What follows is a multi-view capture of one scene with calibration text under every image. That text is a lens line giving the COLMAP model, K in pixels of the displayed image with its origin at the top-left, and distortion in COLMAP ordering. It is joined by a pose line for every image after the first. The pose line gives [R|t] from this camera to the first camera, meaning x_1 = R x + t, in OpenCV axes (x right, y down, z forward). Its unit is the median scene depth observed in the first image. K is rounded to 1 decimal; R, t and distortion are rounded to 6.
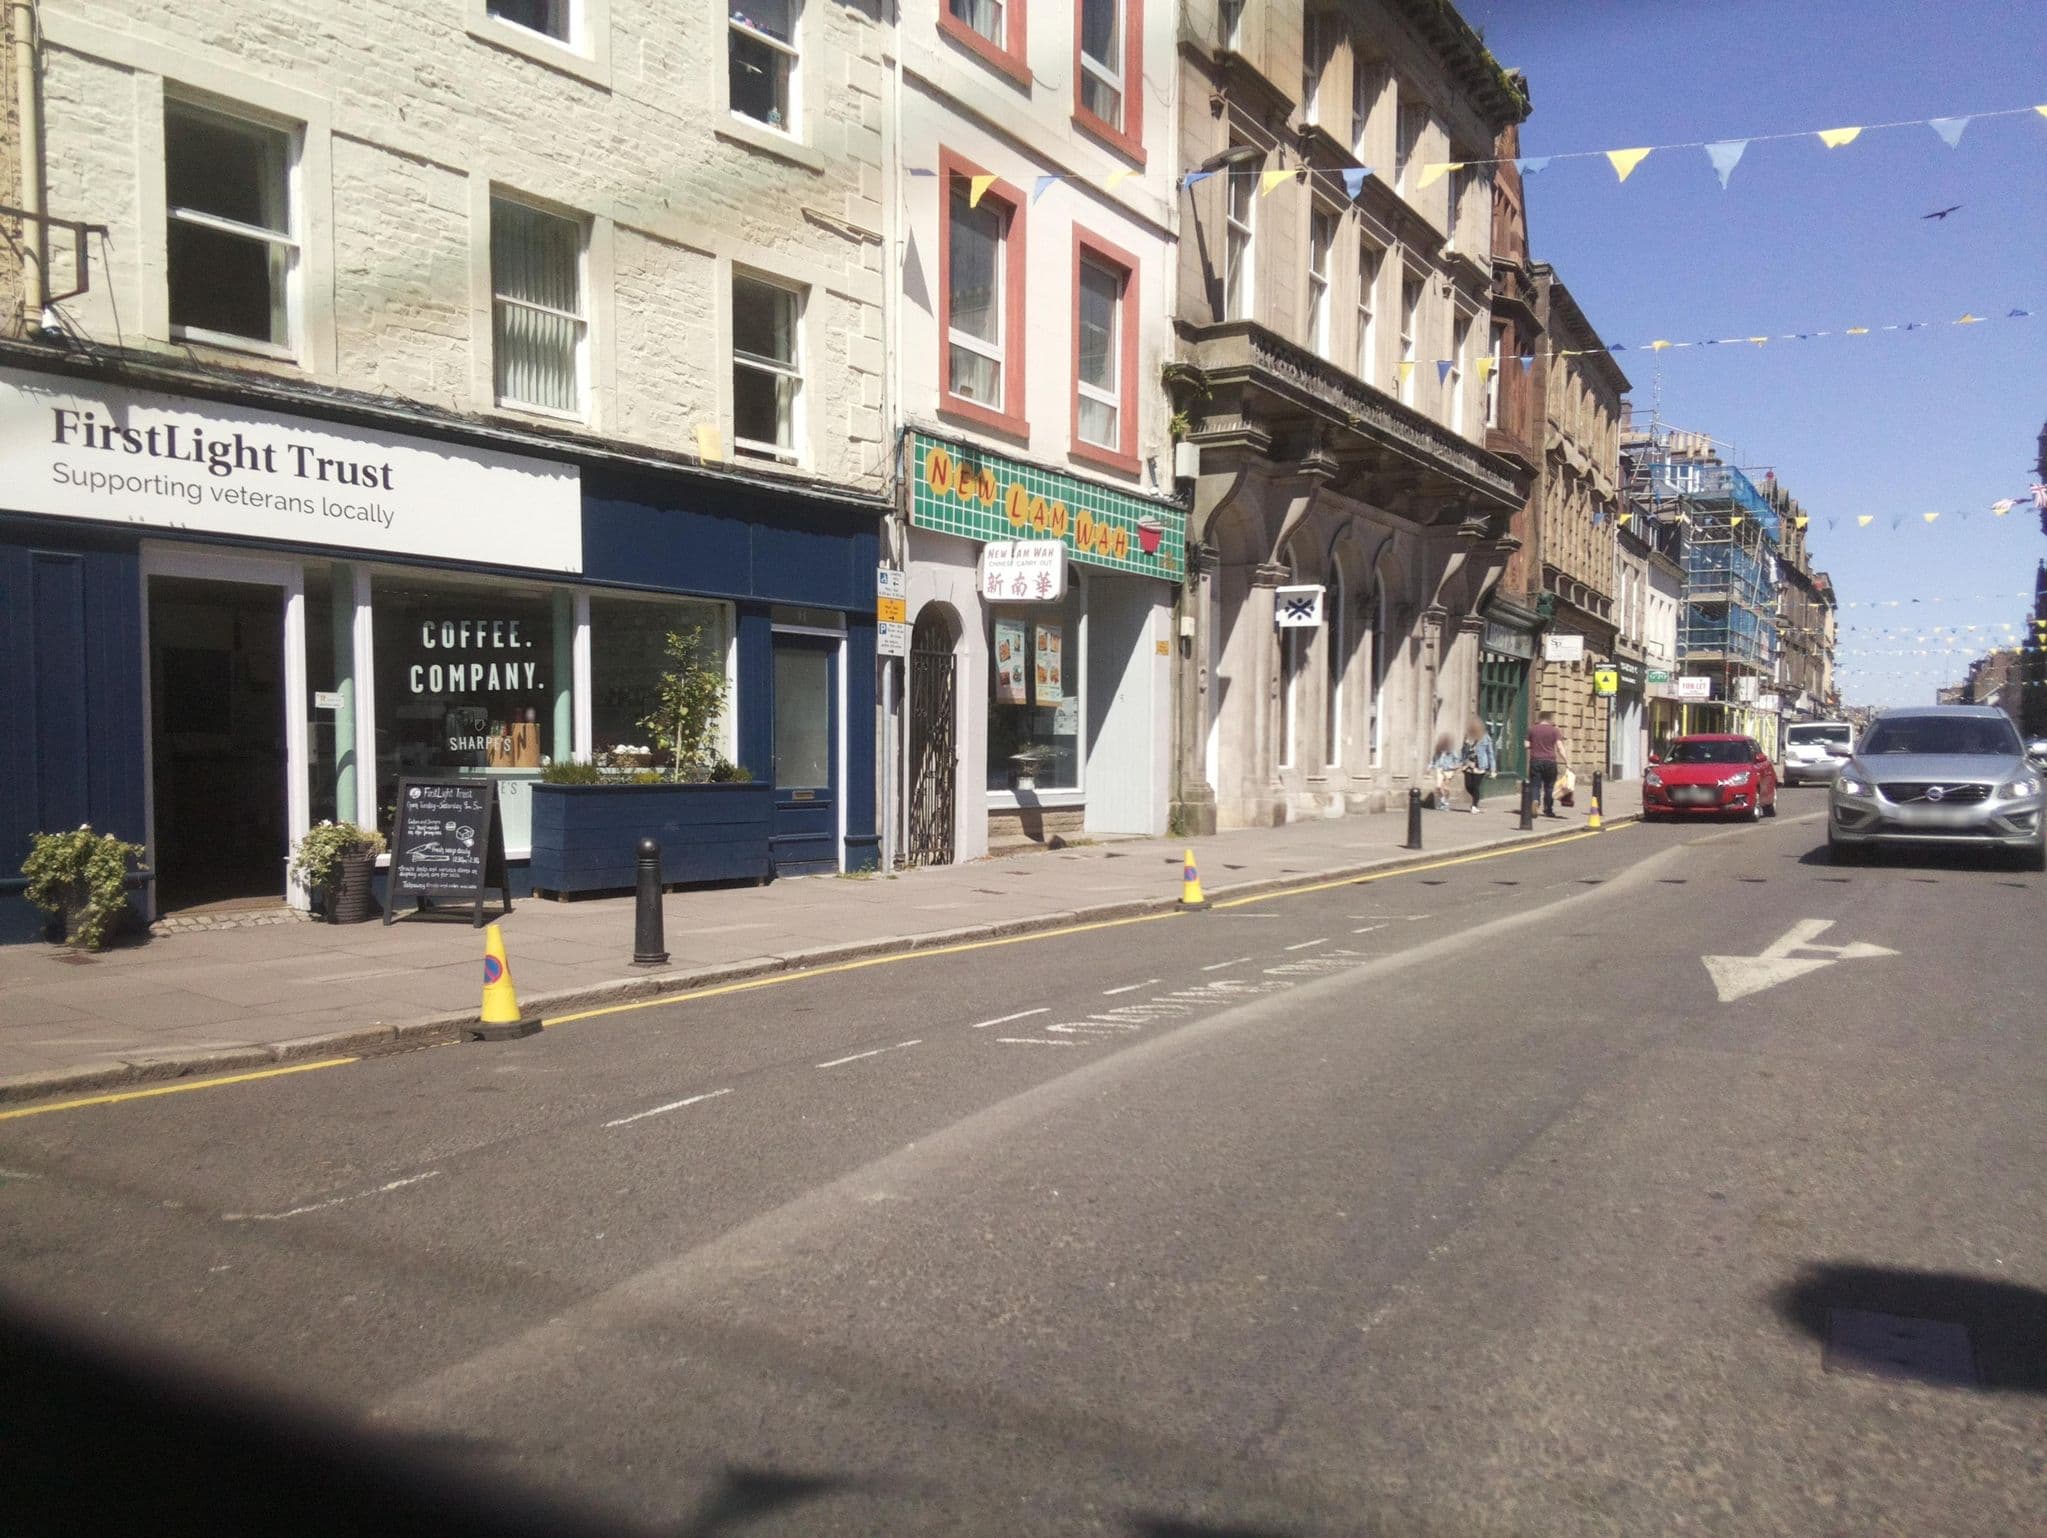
lens RADIAL K [[1793.1, 0, 883.4], [0, 1793.1, 802.6], [0, 0, 1]] dist [0.119413, -0.170581]
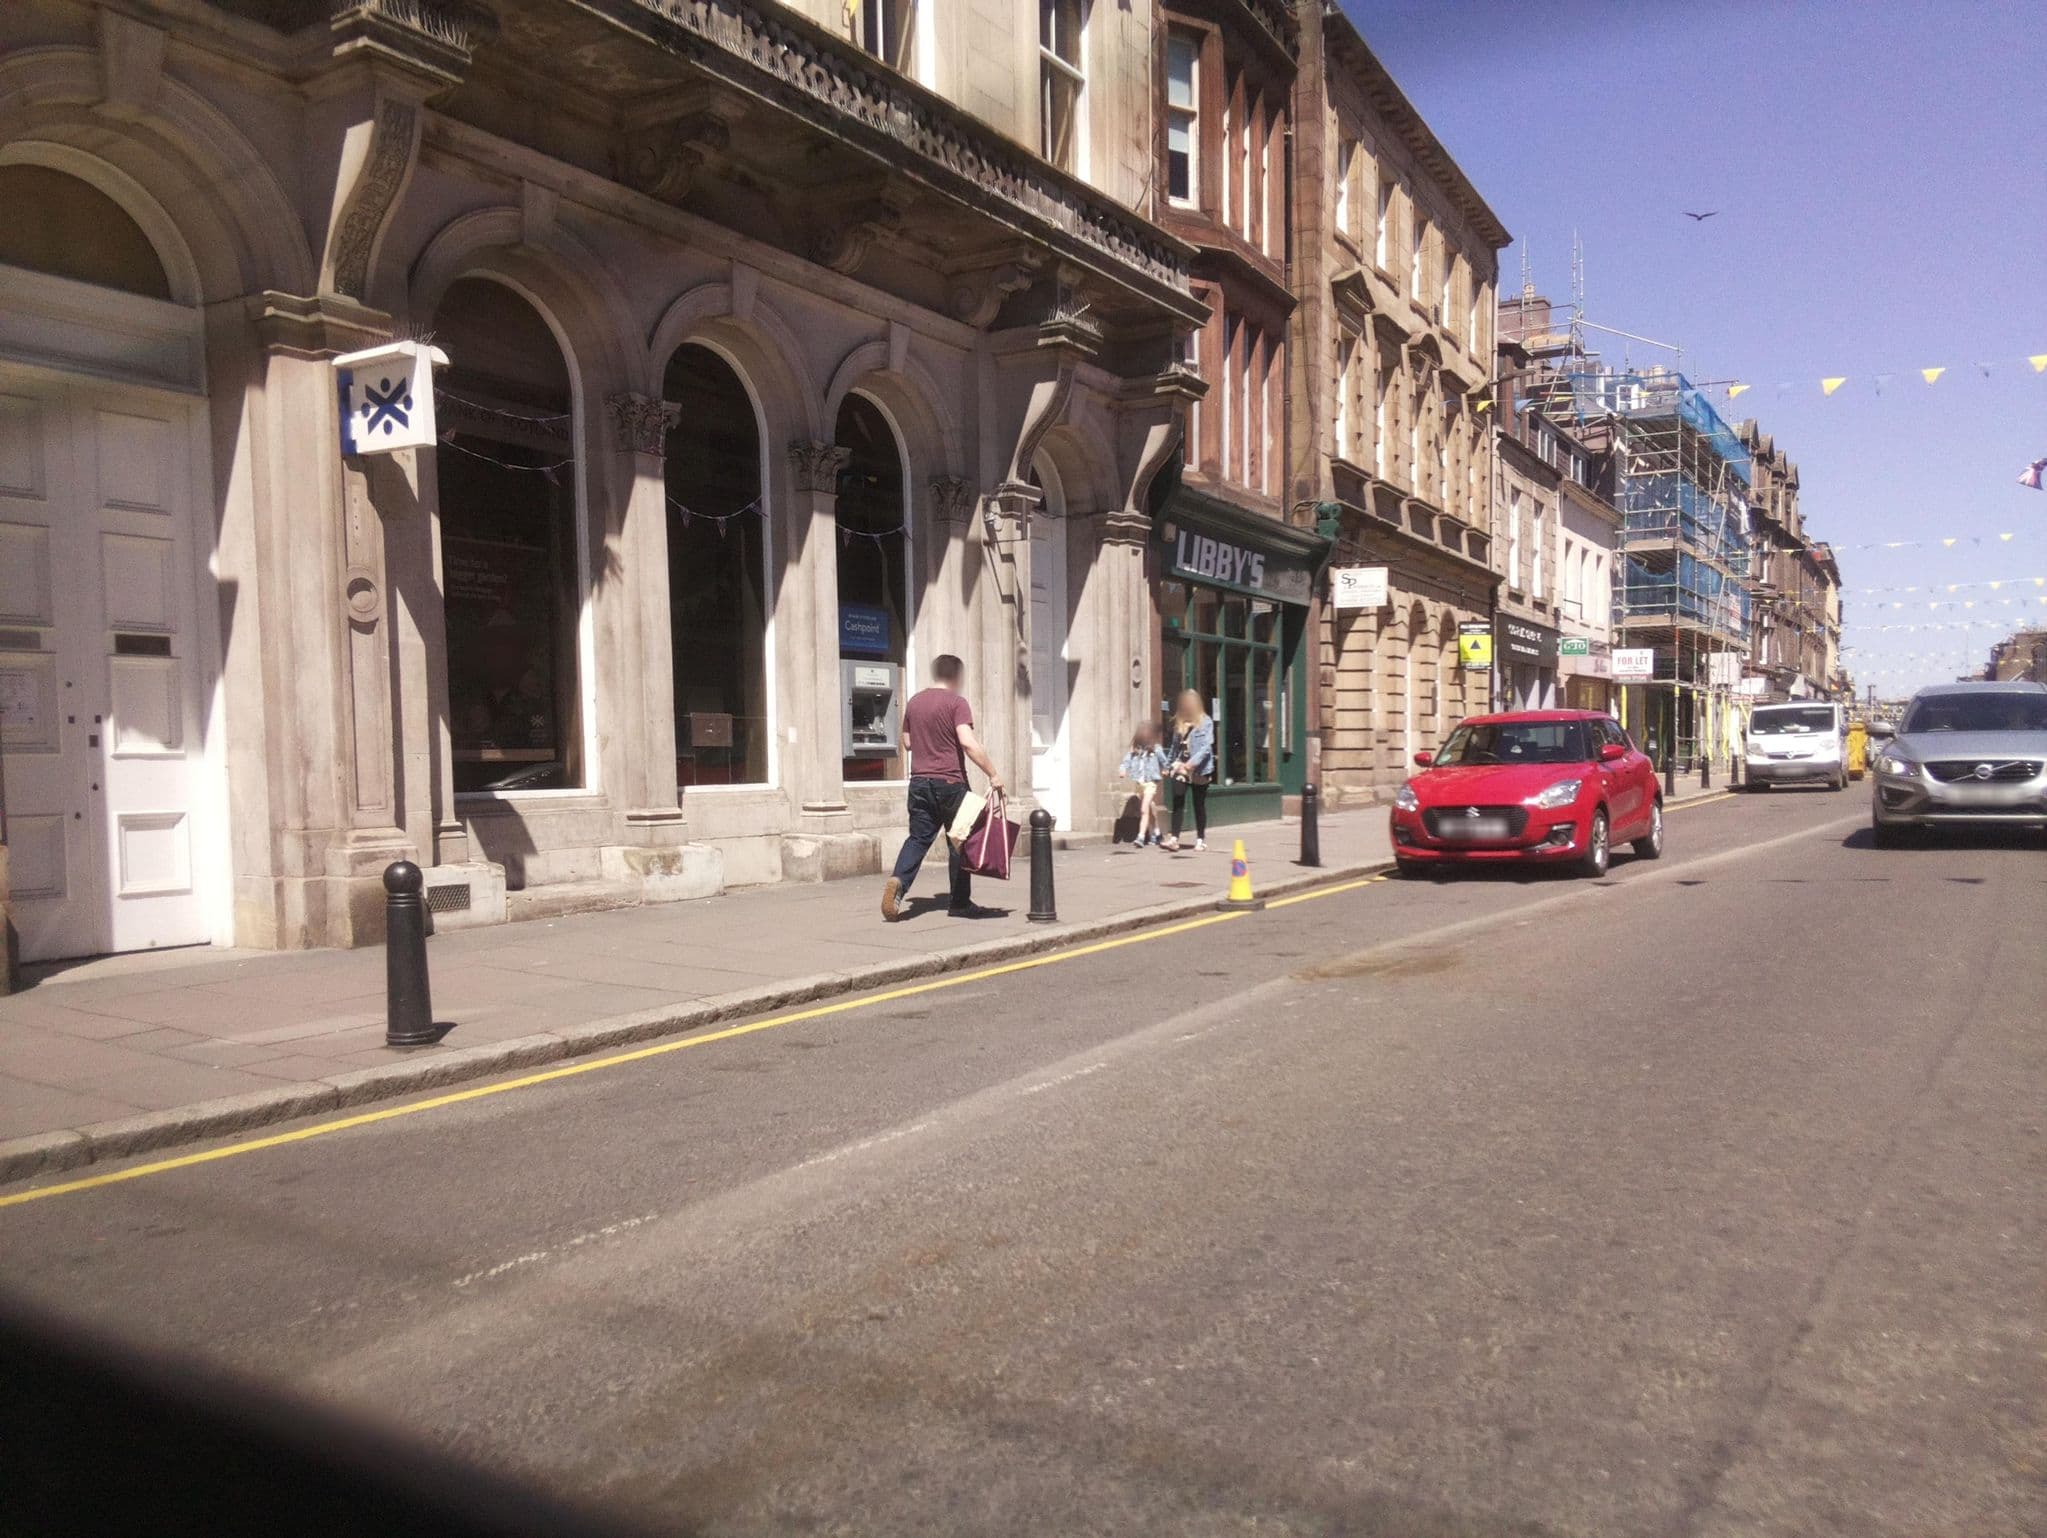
lens RADIAL K [[1793.1, 0, 904.6], [0, 1793.1, 780.1], [0, 0, 1]] dist [0.119413, -0.170581]
pose [[0.999775, -0.021203, -0.000956, 0.289787], [0.021179, 0.999571, -0.020249, -0.010699], [0.001385, 0.020225, 0.999795, 0.498327]]
